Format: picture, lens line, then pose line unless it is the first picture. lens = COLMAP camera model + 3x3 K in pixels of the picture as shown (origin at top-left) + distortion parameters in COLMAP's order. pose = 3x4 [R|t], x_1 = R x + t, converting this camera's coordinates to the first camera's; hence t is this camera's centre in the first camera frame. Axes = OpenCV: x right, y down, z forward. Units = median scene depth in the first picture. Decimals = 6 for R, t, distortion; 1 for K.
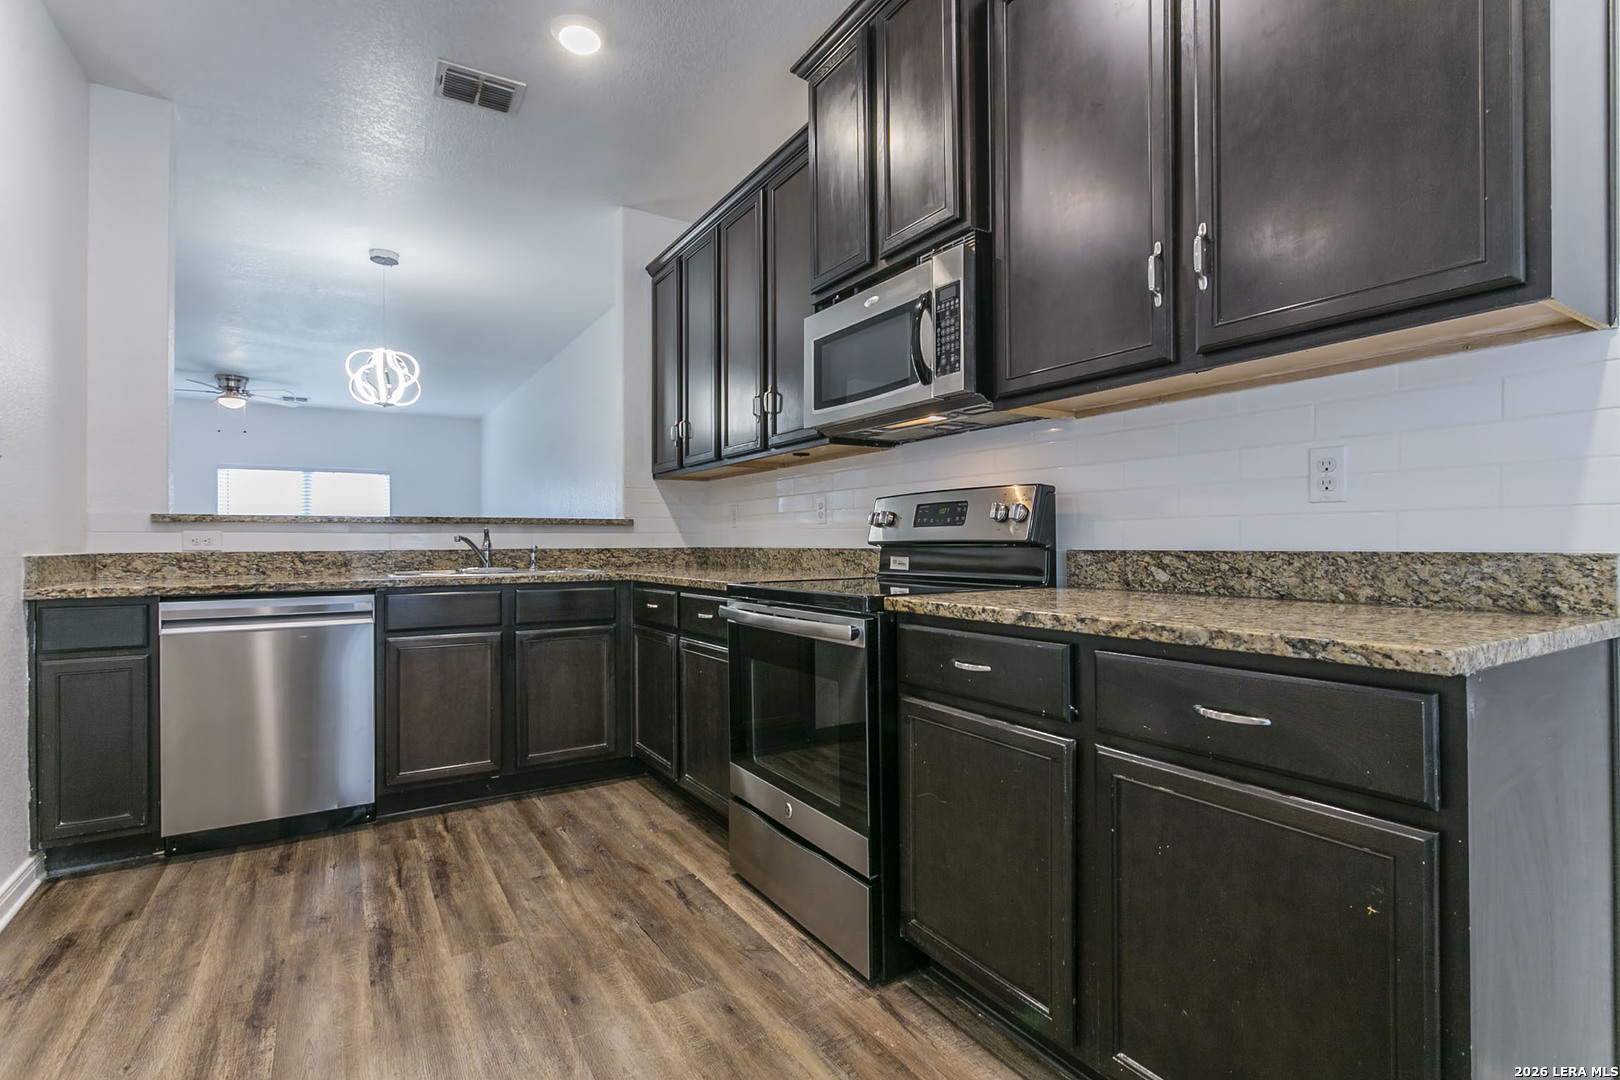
lens RADIAL K [[782.7, 0, 830.9], [0, 782.7, 539.8], [0, 0, 1]] dist [0.001007, 0.001479]
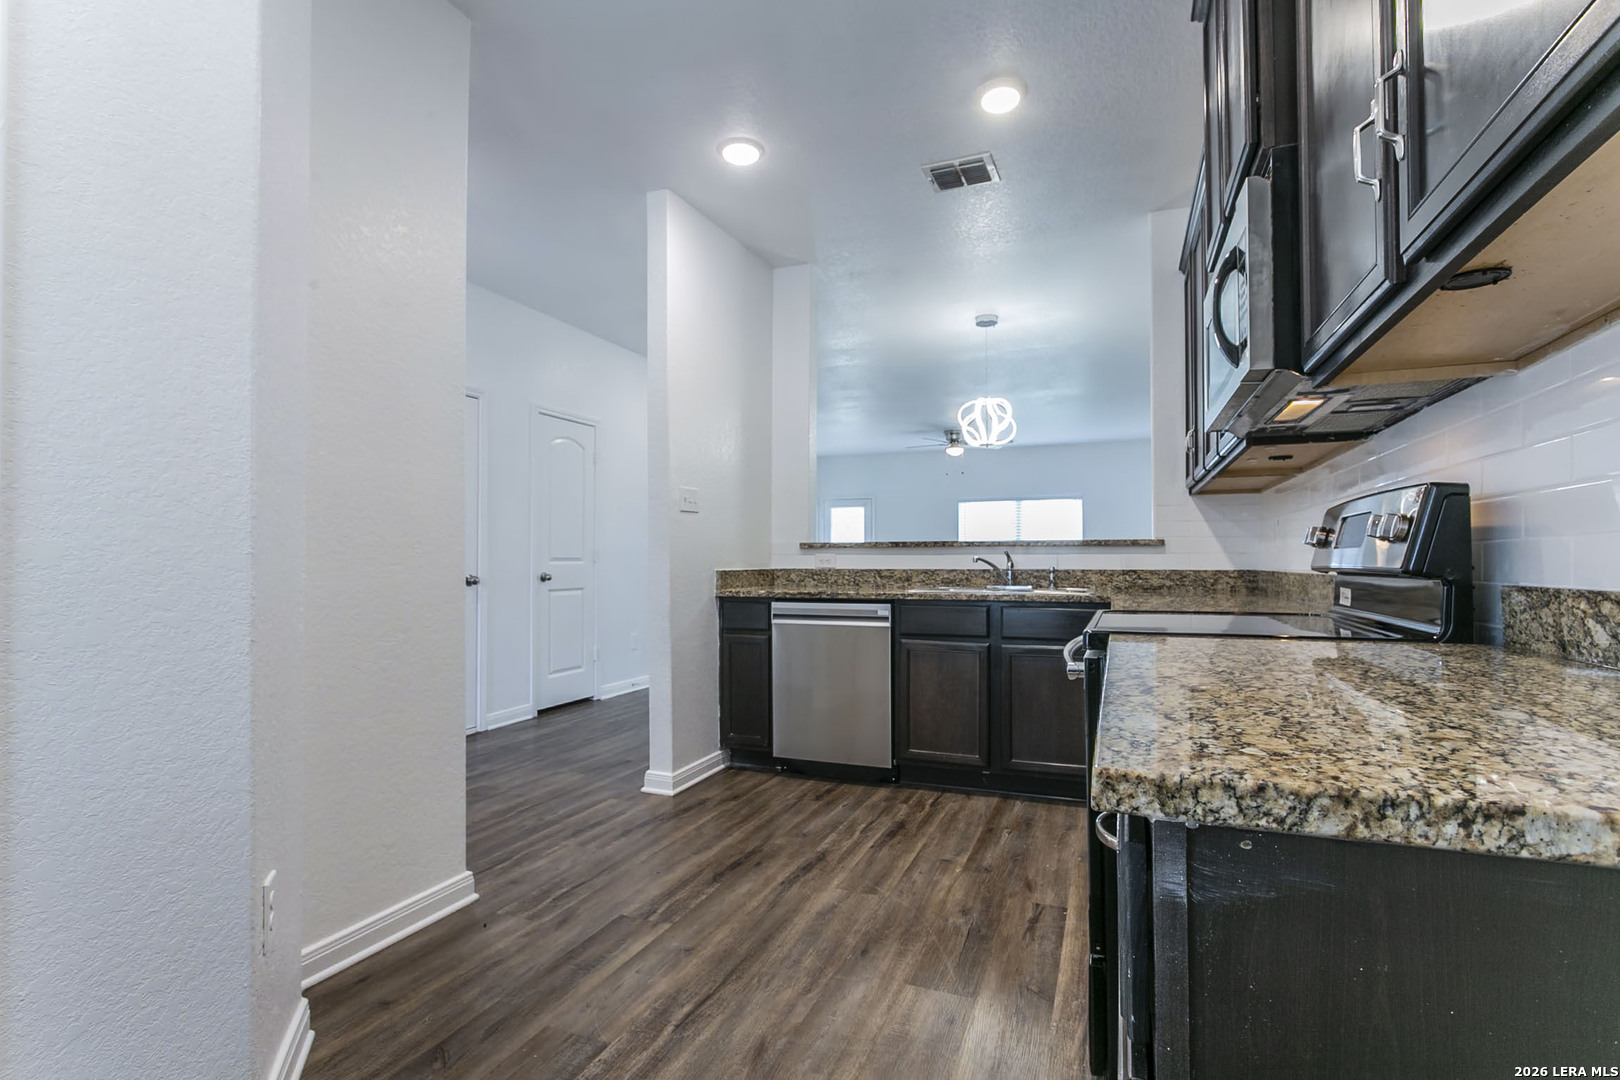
lens RADIAL K [[787.0, 0, 810.7], [0, 787.0, 551.2], [0, 0, 1]] dist [-0.001282, 0.000378]
pose [[0.579987, -0.005155, -0.814610, 0.447587], [-0.000637, 0.999977, -0.006782, -0.008366], [0.814626, 0.004453, 0.579970, 0.180447]]
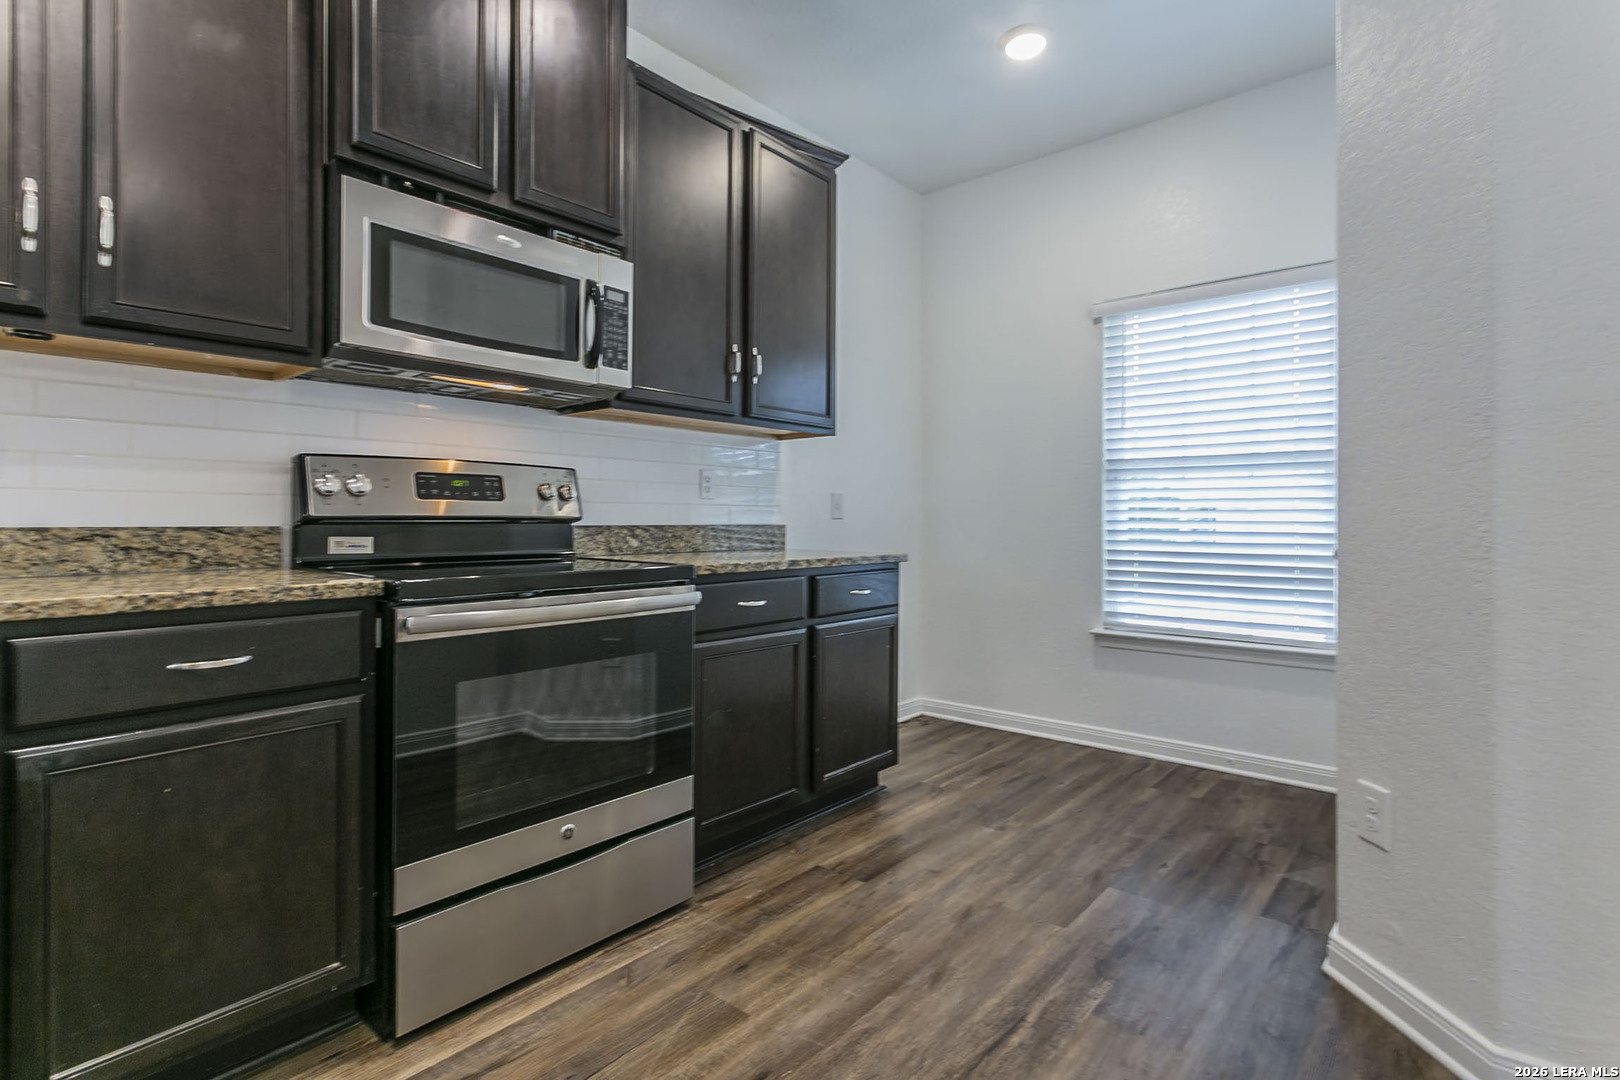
lens RADIAL K [[768.1, 0, 813.0], [0, 768.1, 517.9], [0, 0, 1]] dist [0.000458, 0.000306]
pose [[-0.287095, 0.008122, 0.957868, -0.834093], [-0.003409, 0.999949, -0.009500, 0.010021], [-0.957896, -0.005993, -0.287052, 0.885020]]
